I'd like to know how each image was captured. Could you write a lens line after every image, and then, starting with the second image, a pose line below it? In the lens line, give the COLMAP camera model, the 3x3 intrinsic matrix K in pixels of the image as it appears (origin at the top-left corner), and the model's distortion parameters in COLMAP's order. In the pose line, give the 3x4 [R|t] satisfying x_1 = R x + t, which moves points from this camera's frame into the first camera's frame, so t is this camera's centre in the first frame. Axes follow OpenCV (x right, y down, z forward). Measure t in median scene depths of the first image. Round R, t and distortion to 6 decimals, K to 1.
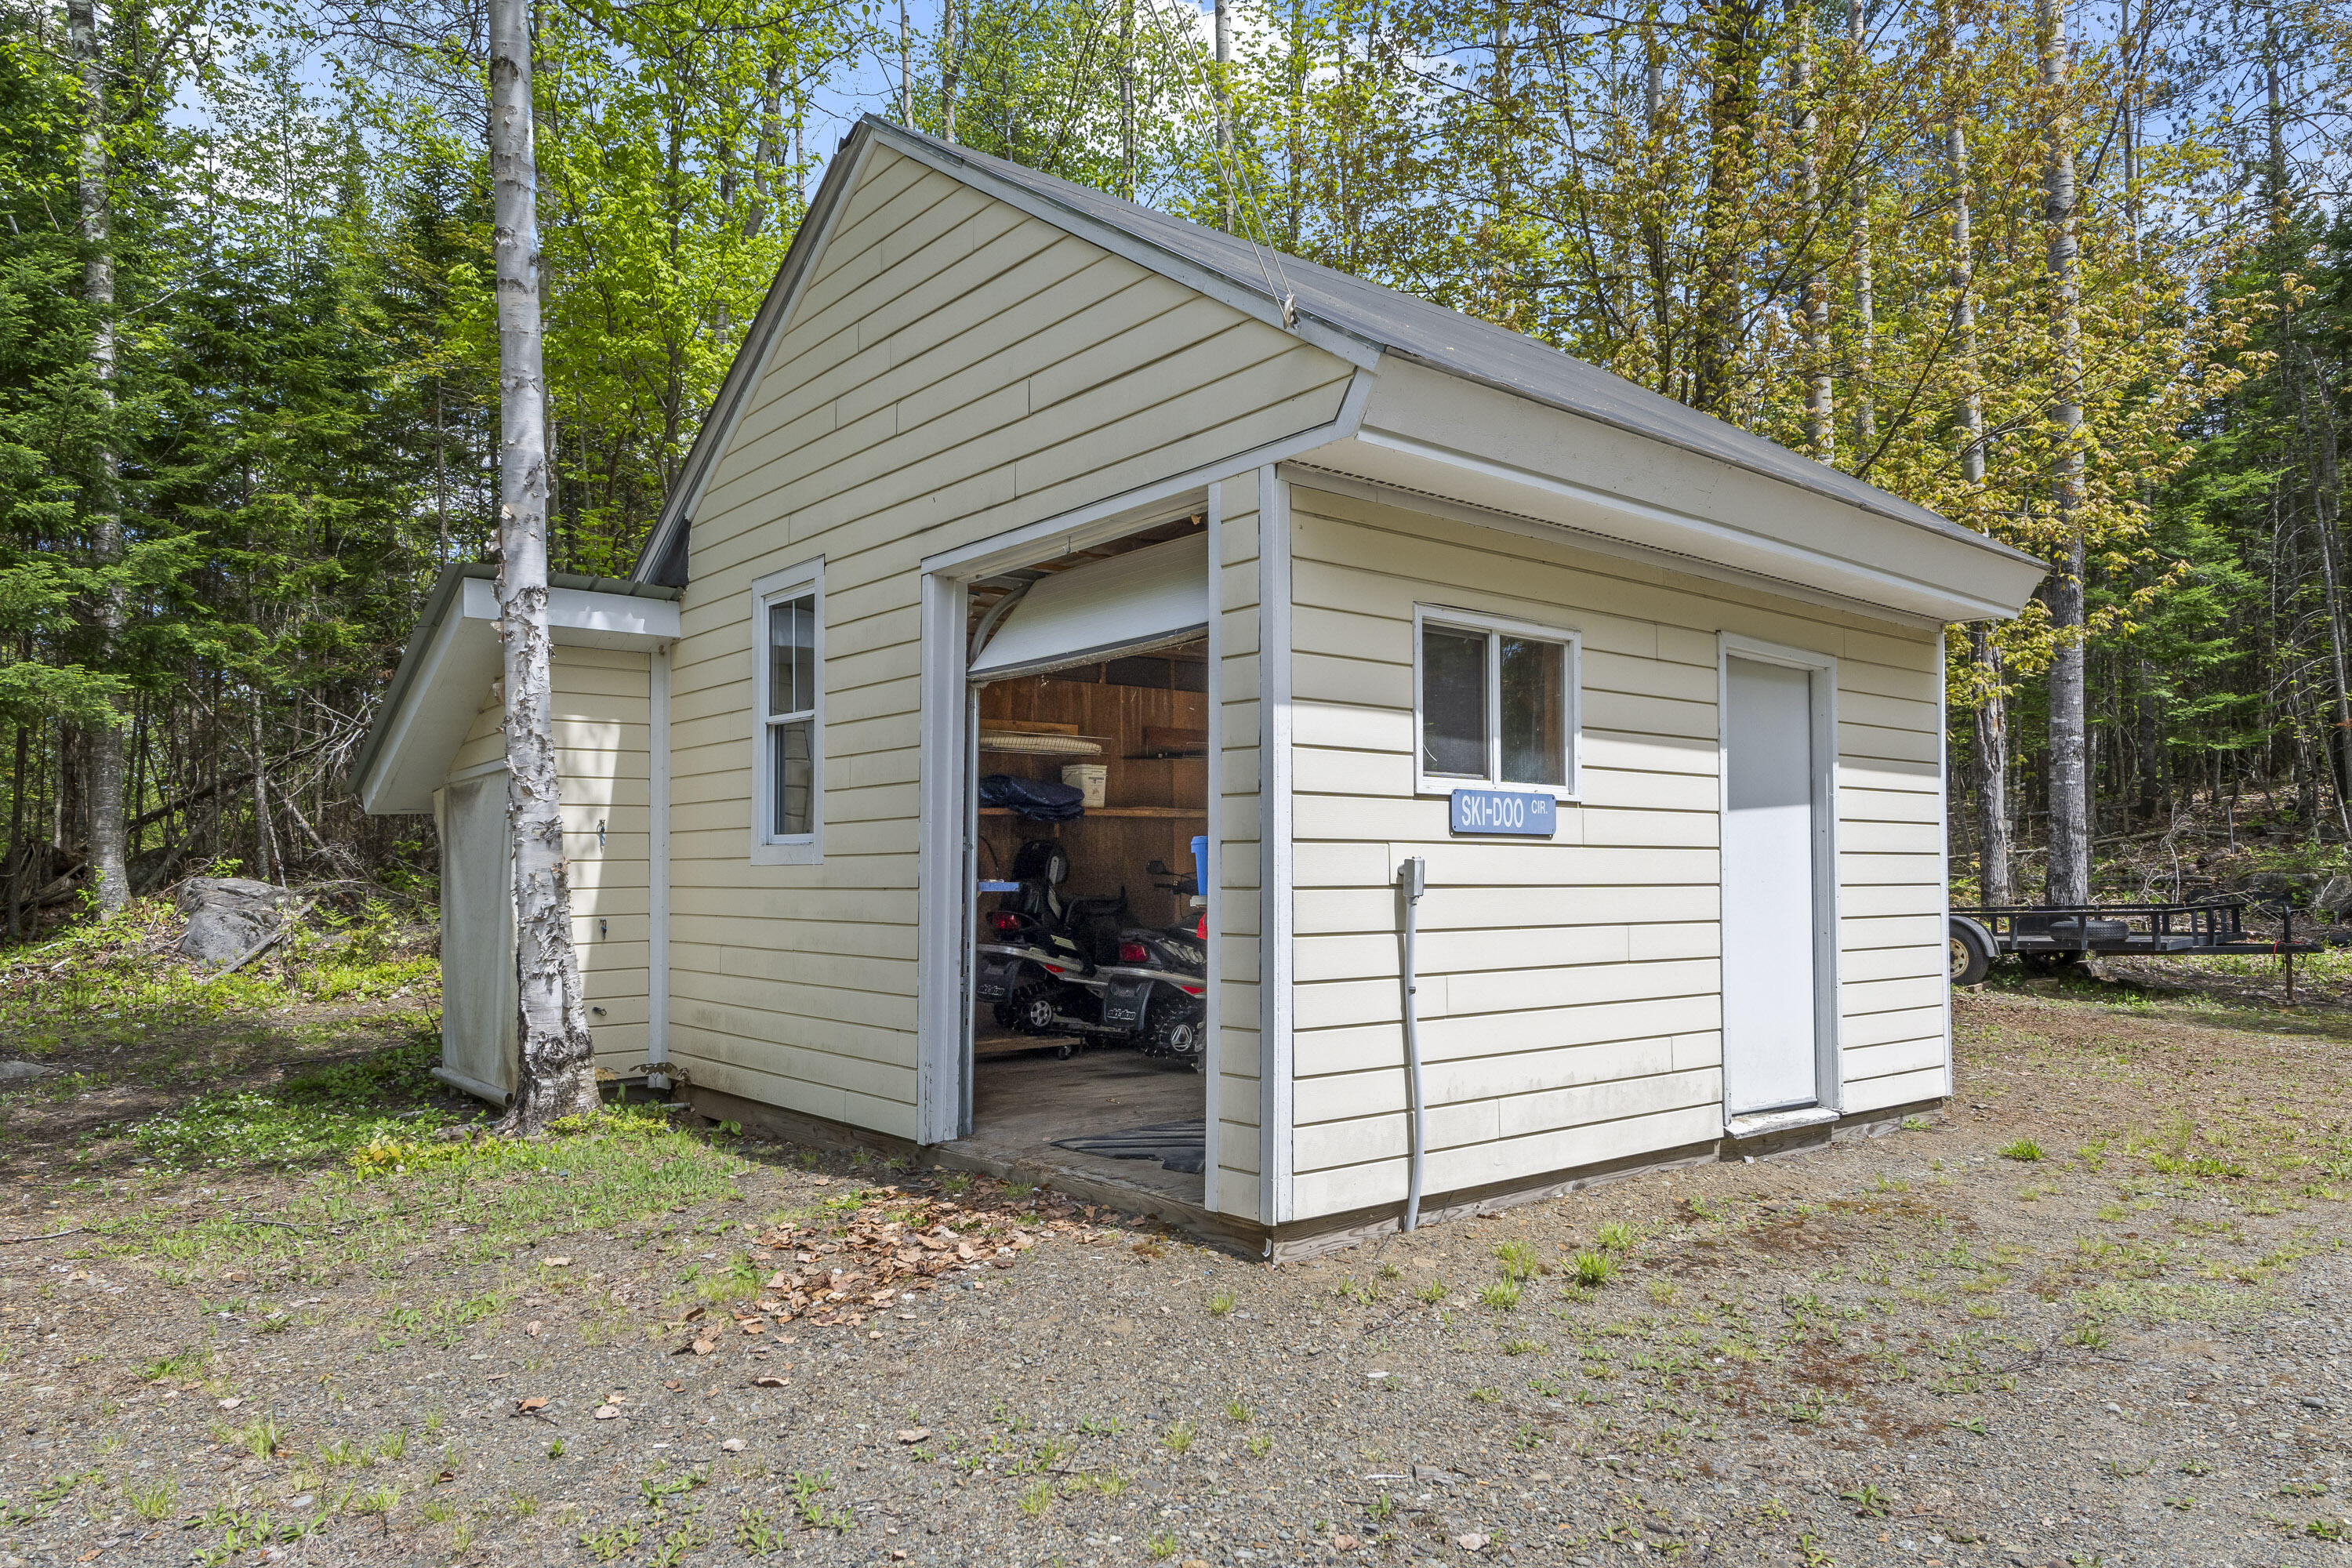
lens RADIAL K [[1539.5, 0, 1173.3], [0, 1539.5, 788.7], [0, 0, 1]] dist [0.000957, 0.000111]
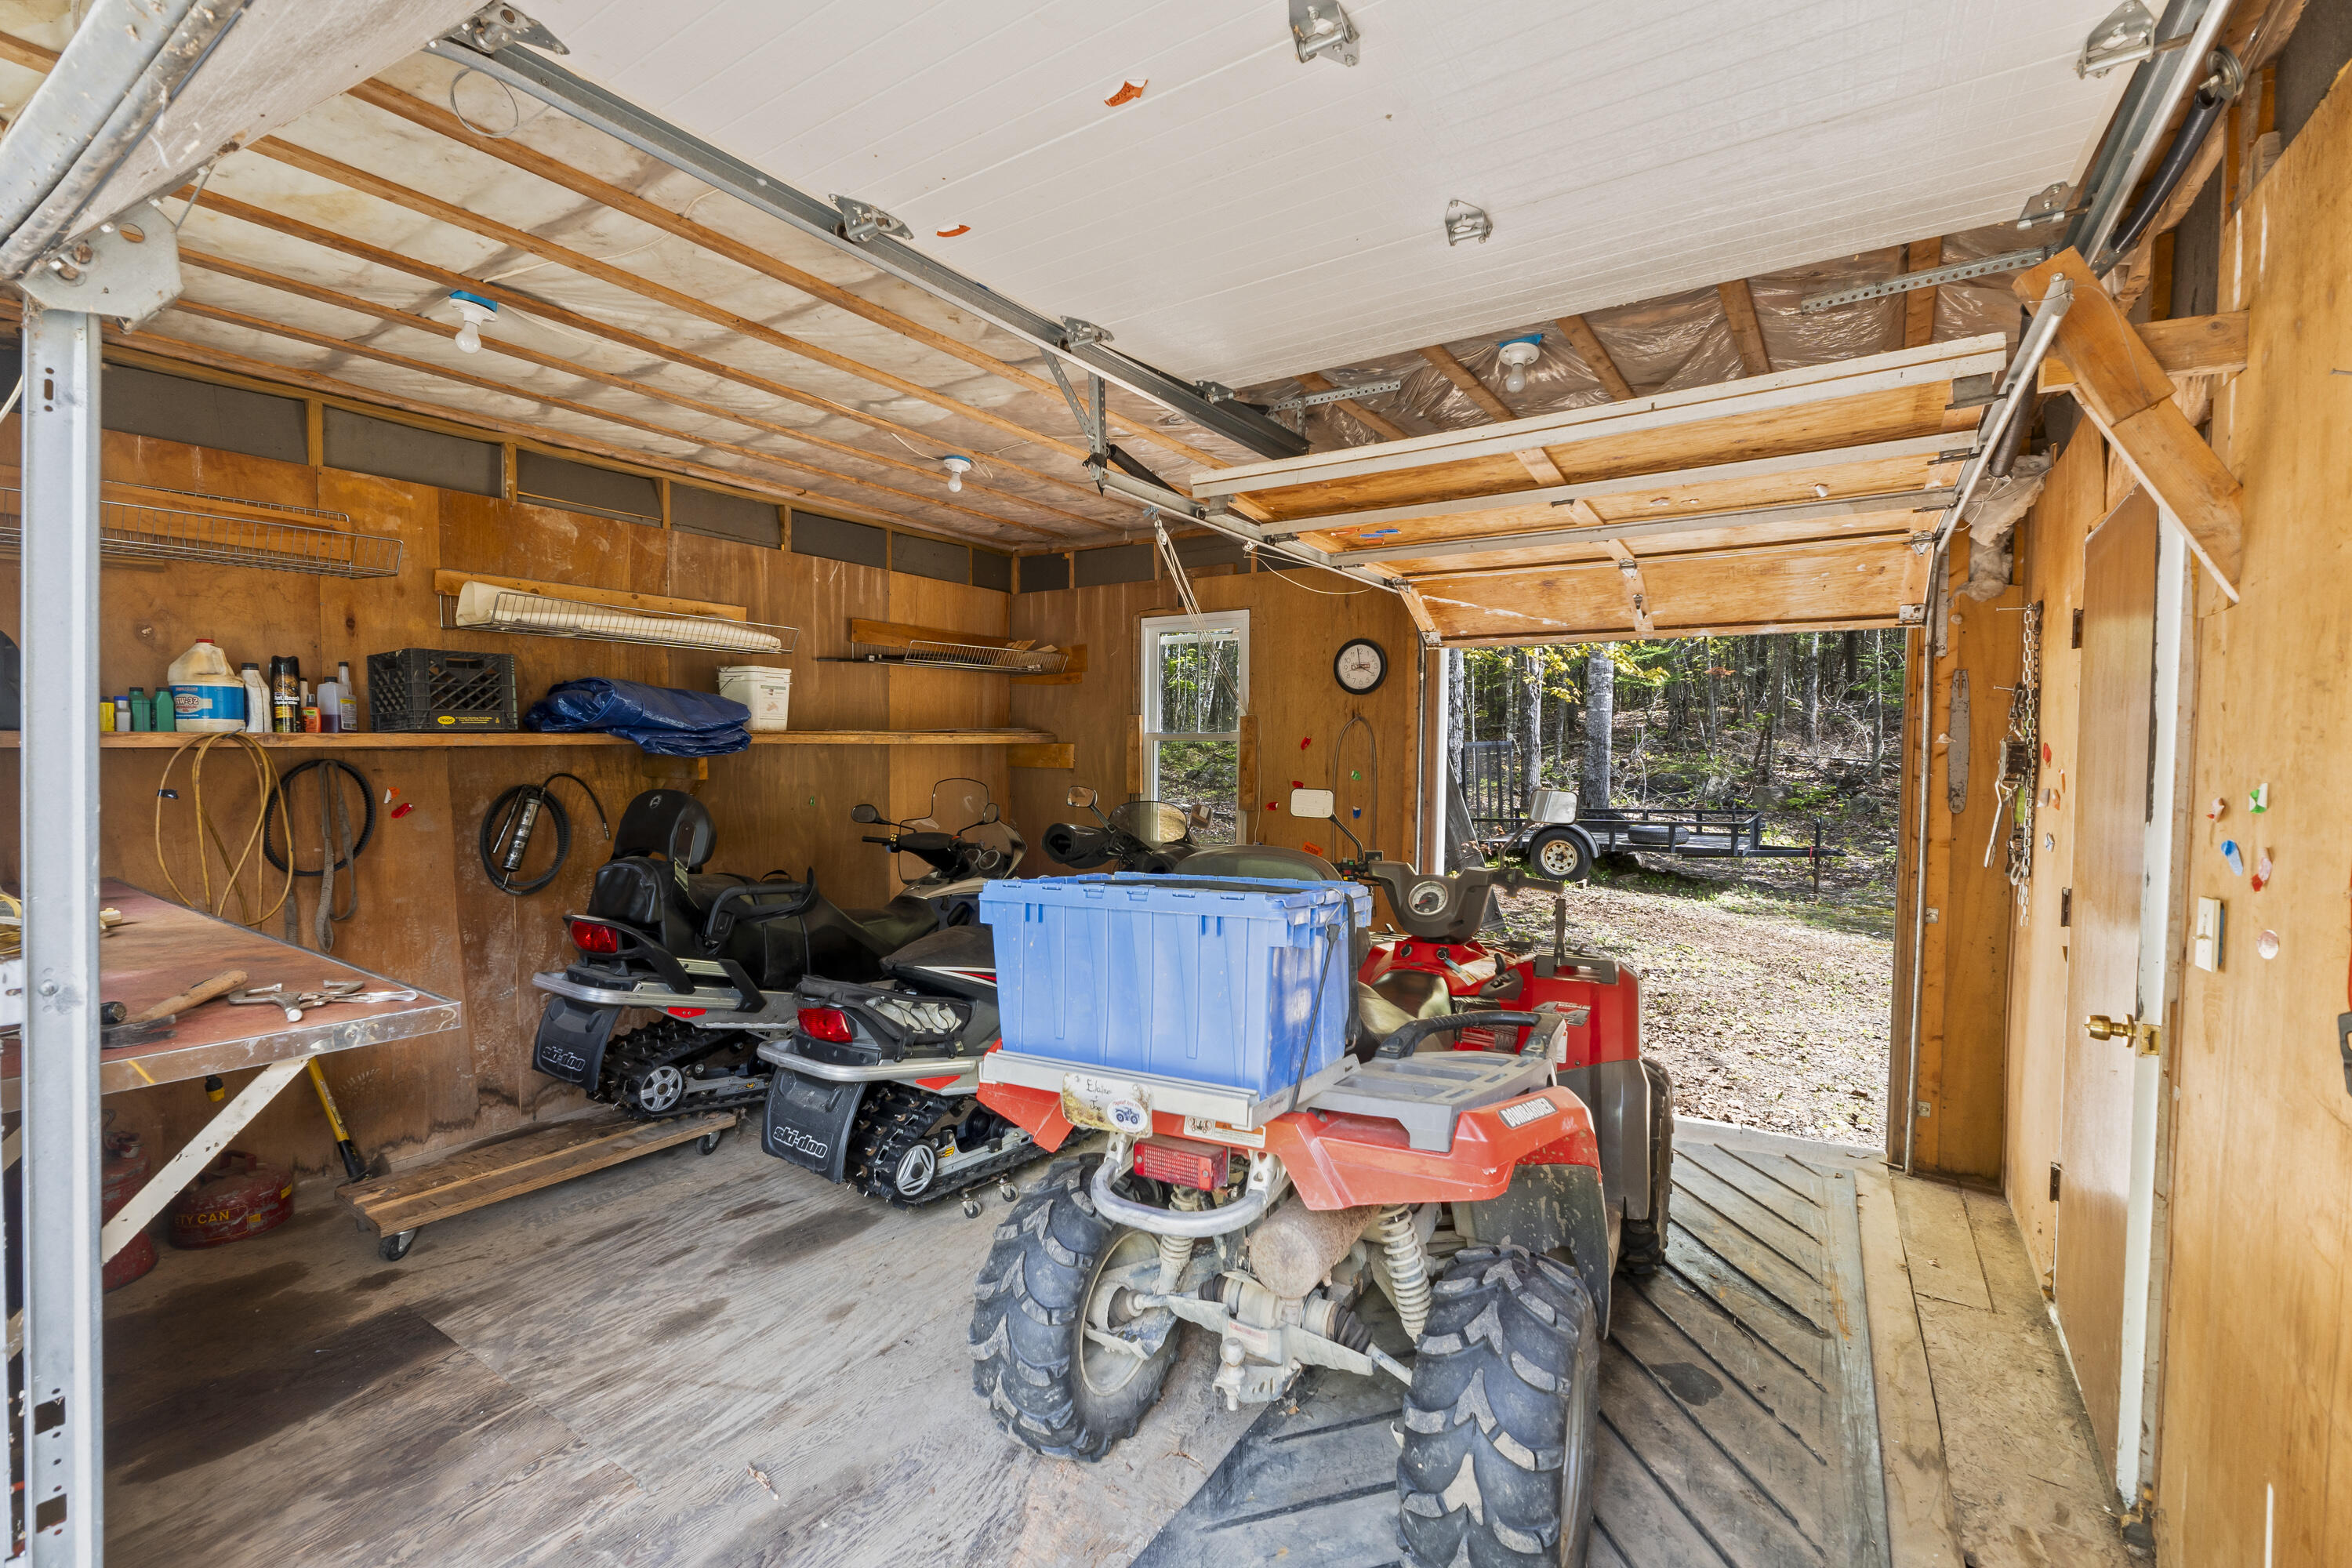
lens RADIAL K [[1002.8, 0, 1175.7], [0, 1002.8, 782.3], [0, 0, 1]] dist [-0.002075, -0.000052]
pose [[0.956689, 0.005224, 0.291064, -0.009782], [-0.032078, 0.995642, 0.087568, -0.010602], [-0.289338, -0.093112, 0.952688, 0.577915]]
